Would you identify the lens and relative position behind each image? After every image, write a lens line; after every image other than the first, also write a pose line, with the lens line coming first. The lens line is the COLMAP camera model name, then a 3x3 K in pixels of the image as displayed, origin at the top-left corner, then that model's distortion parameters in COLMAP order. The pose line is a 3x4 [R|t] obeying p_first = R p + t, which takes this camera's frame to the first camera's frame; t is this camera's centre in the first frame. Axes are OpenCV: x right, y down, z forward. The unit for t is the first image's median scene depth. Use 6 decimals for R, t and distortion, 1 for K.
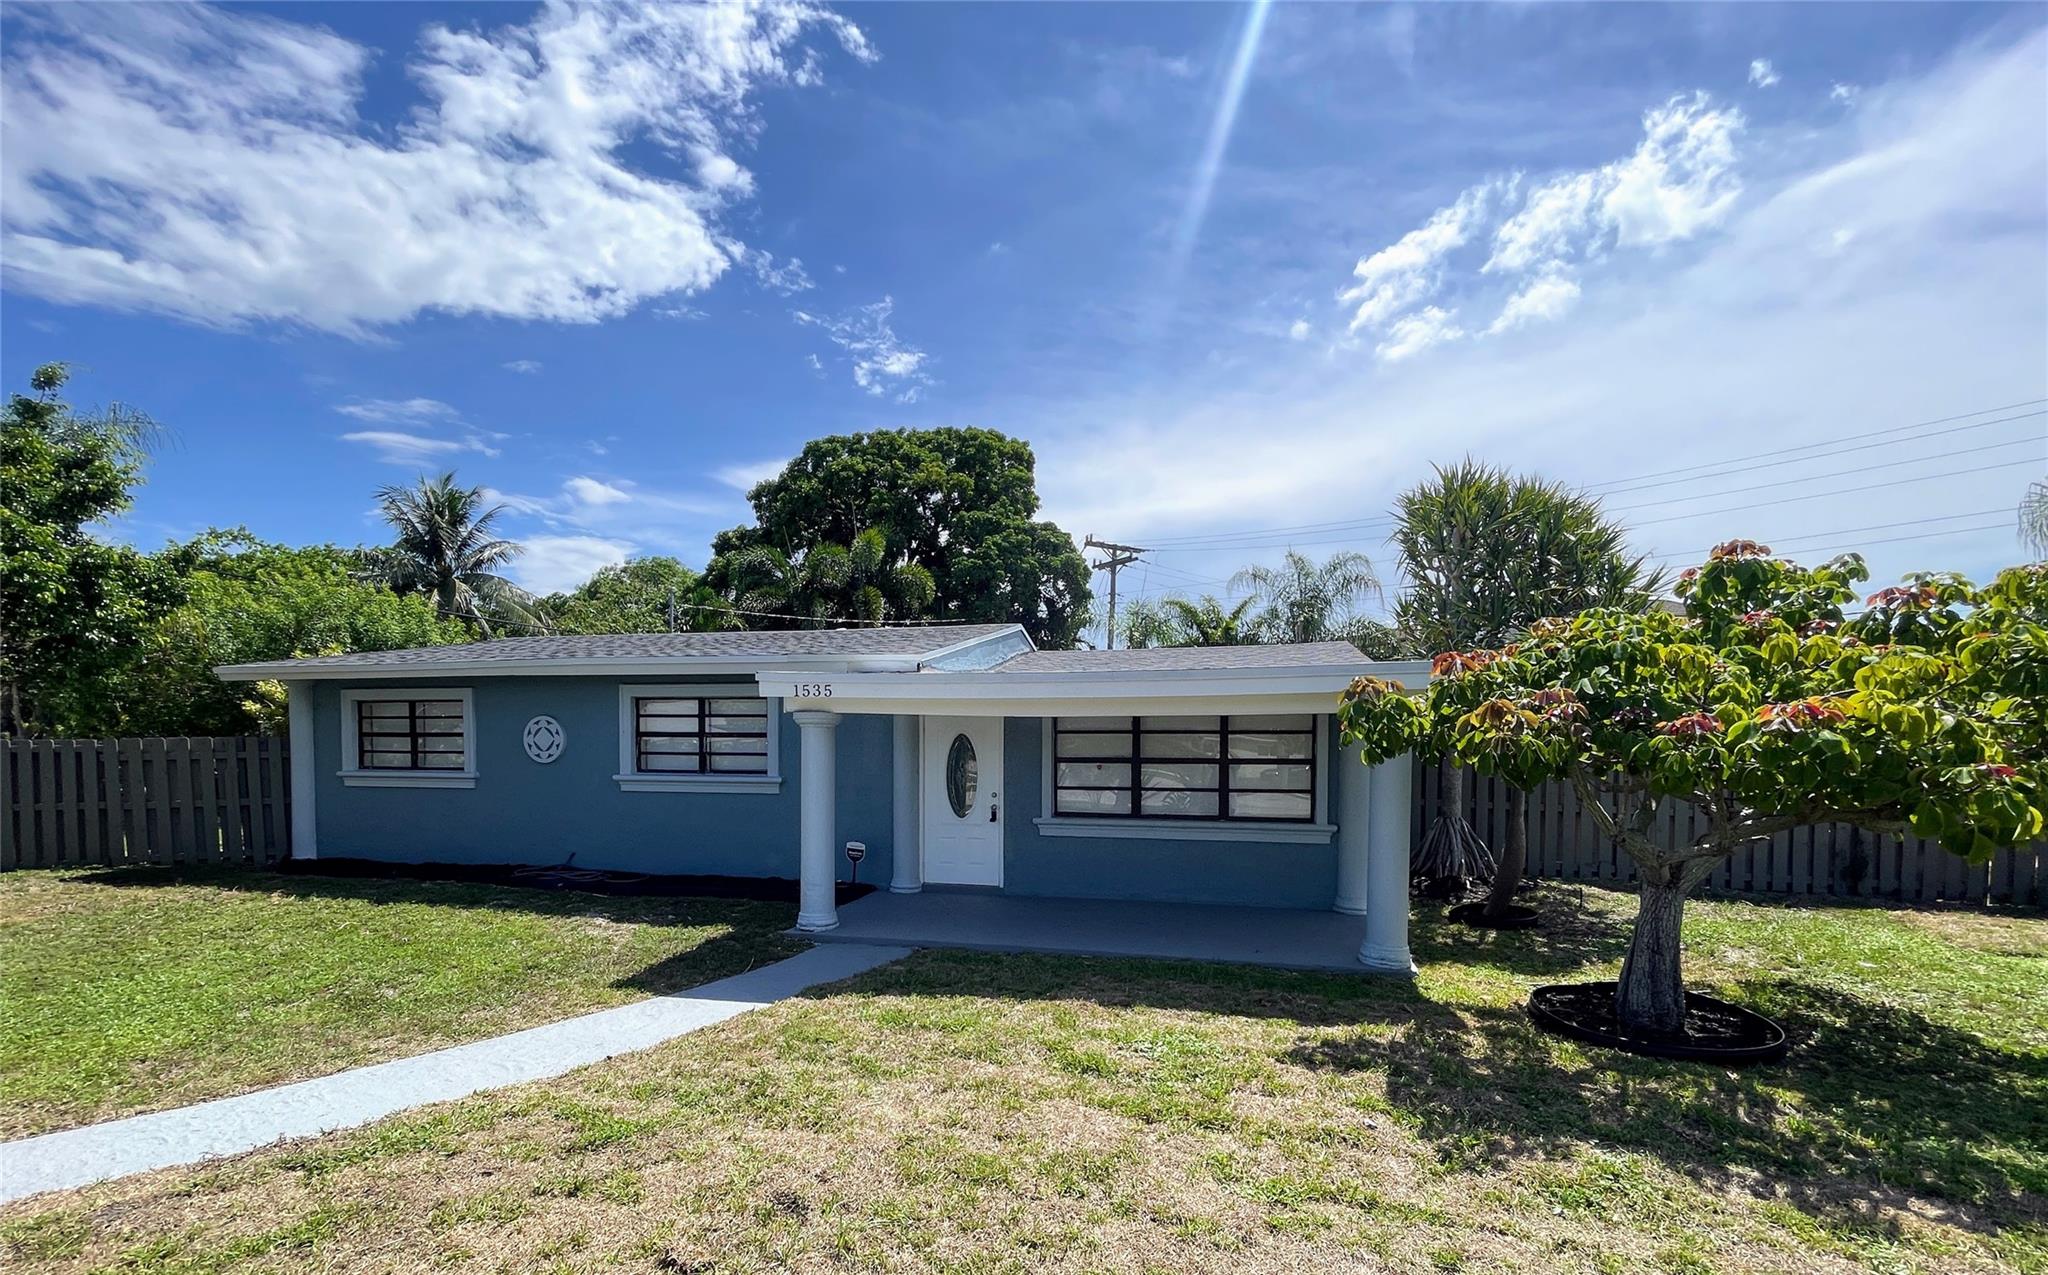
lens RADIAL K [[848.6, 0, 1013.6], [0, 848.6, 768.5], [0, 0, 1]] dist [-0.000939, 0.000528]
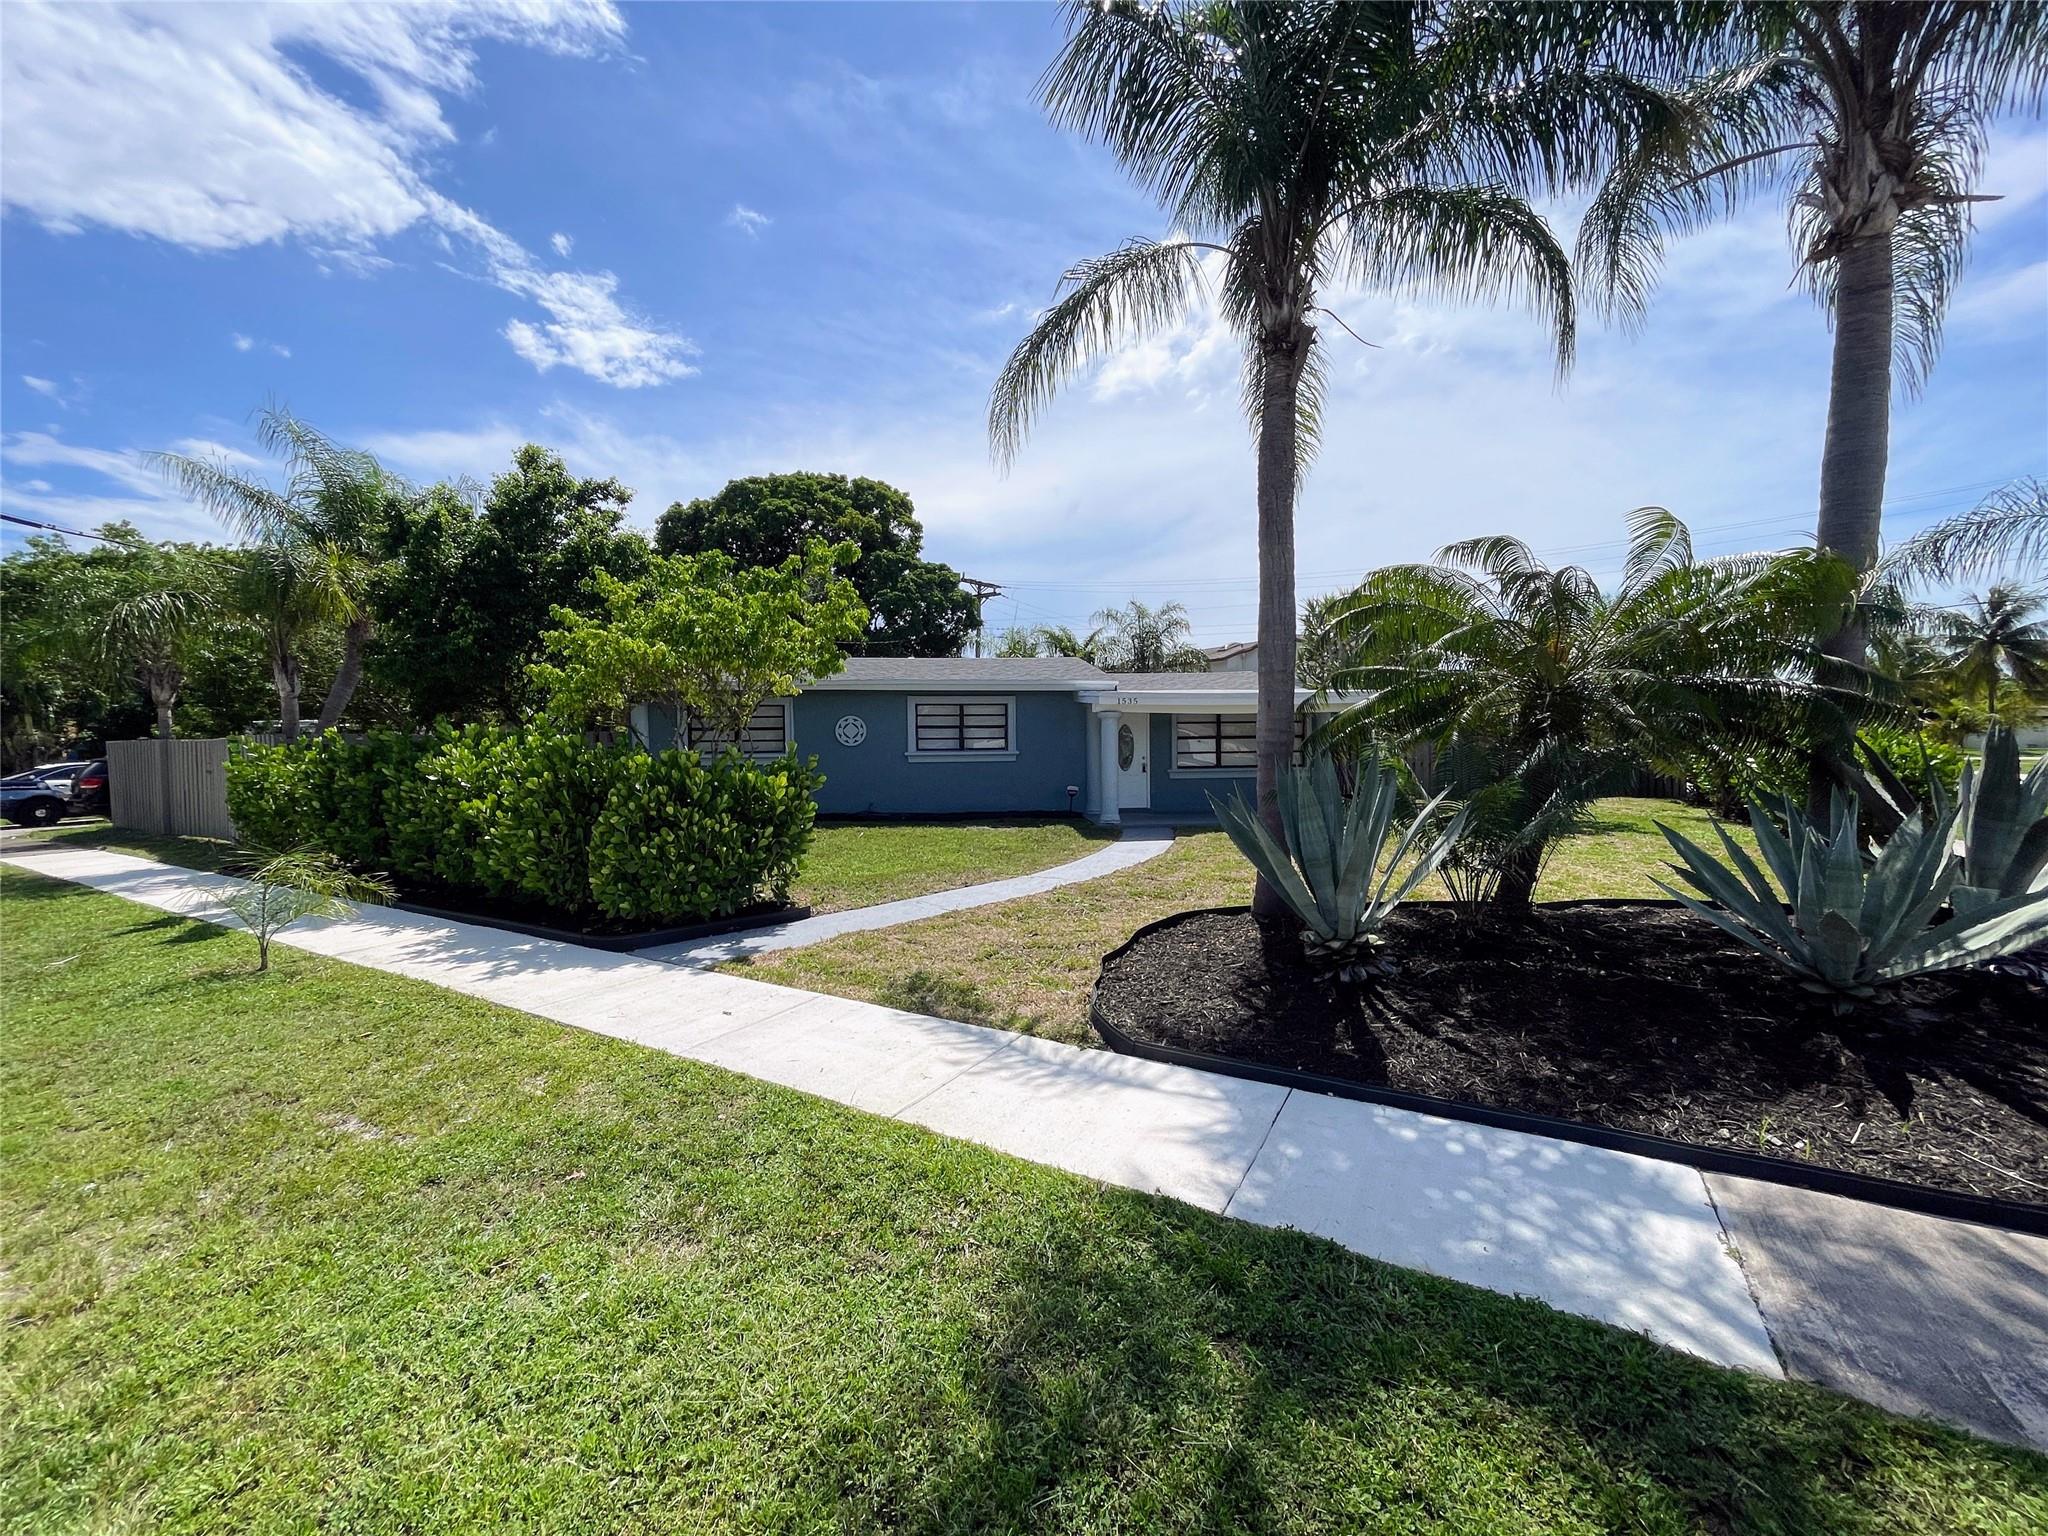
lens RADIAL K [[827.7, 0, 1010.0], [0, 827.7, 753.9], [0, 0, 1]] dist [-0.002455, 0.002308]
pose [[0.948231, -0.017232, 0.317113, -0.284987], [0.024341, 0.999533, -0.018472, 0.016182], [-0.316646, 0.025235, 0.948208, -0.196597]]
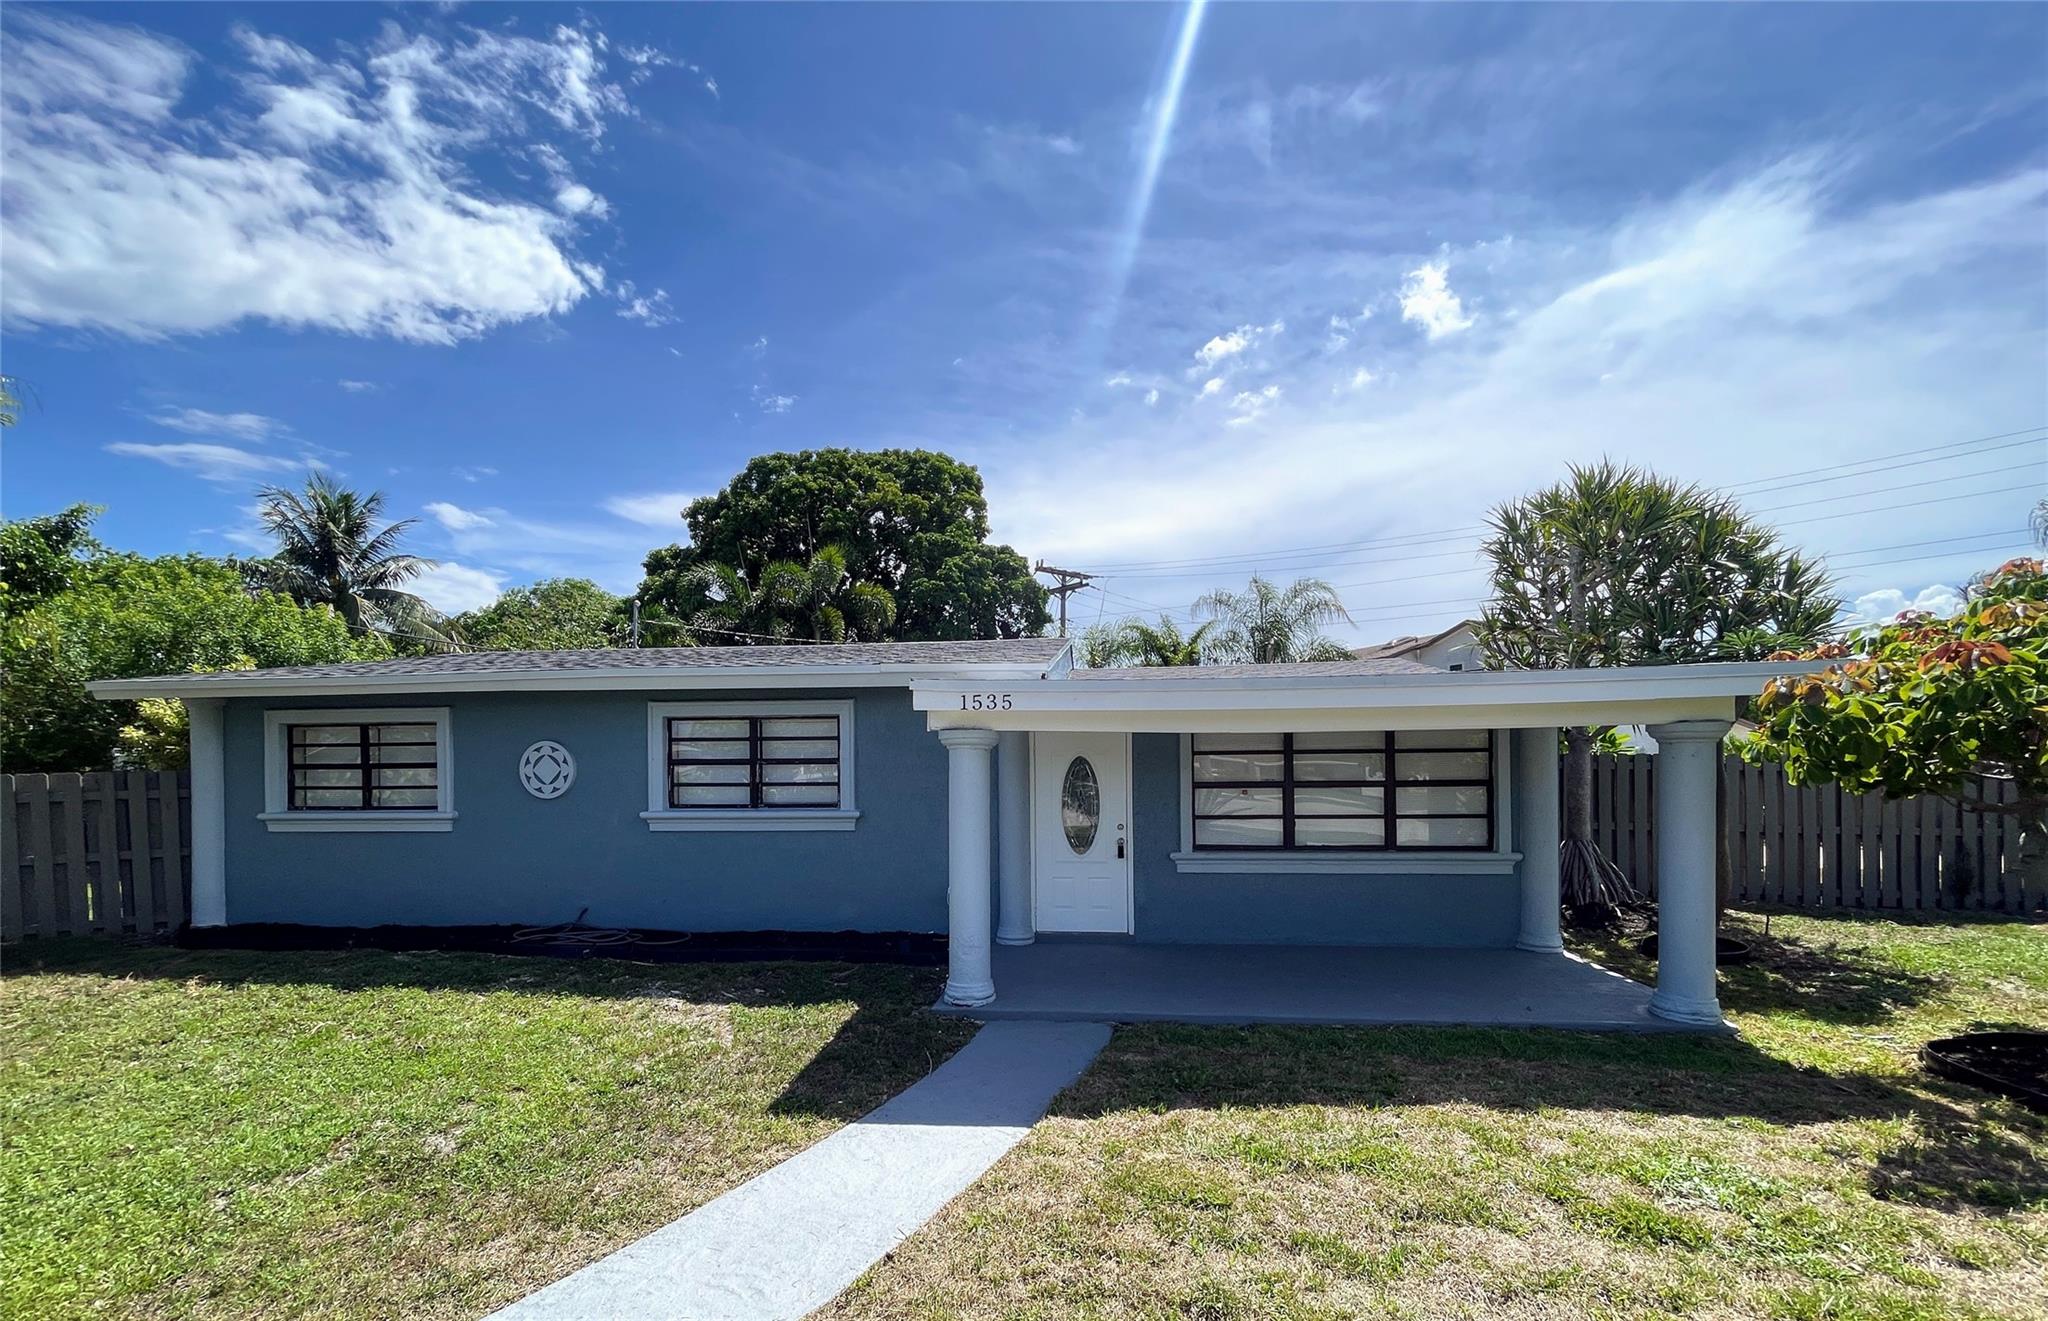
lens RADIAL K [[824.1, 0, 1018.2], [0, 824.1, 765.6], [0, 0, 1]] dist [-0.003037, 0.000212]
pose [[0.991942, -0.012009, 0.126125, -0.076915], [0.016366, 0.999303, -0.033566, -0.001541], [-0.125634, 0.035360, 0.991446, 0.060308]]
